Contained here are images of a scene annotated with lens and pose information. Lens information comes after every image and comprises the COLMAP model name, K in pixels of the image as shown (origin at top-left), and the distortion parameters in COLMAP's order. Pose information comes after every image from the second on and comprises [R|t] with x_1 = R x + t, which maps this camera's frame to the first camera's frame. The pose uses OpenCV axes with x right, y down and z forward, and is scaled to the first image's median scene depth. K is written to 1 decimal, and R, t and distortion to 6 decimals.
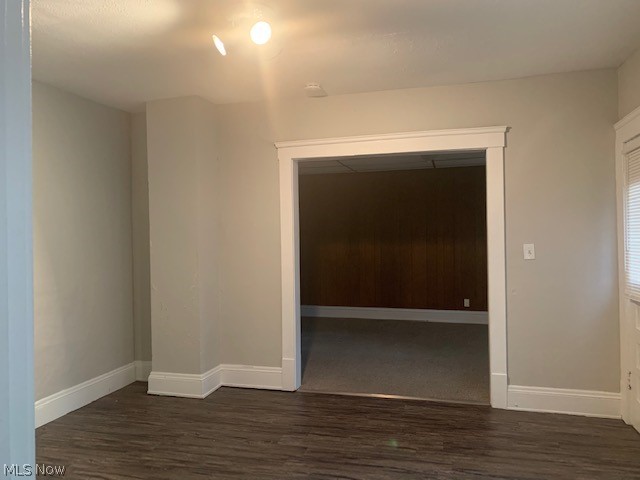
lens RADIAL K [[491.0, 0, 315.4], [0, 491.0, 239.9], [0, 0, 1]] dist [0.034439, -0.013636]
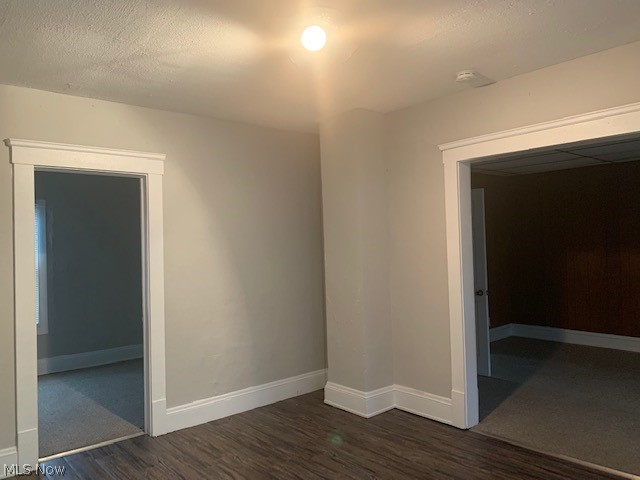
lens RADIAL K [[491.0, 0, 319.9], [0, 491.0, 237.9], [0, 0, 1]] dist [0.034439, -0.013636]
pose [[0.833206, -0.016668, -0.552712, 0.246117], [0.008935, 0.999821, -0.016682, -0.017248], [0.552891, 0.008961, 0.833206, 0.144466]]
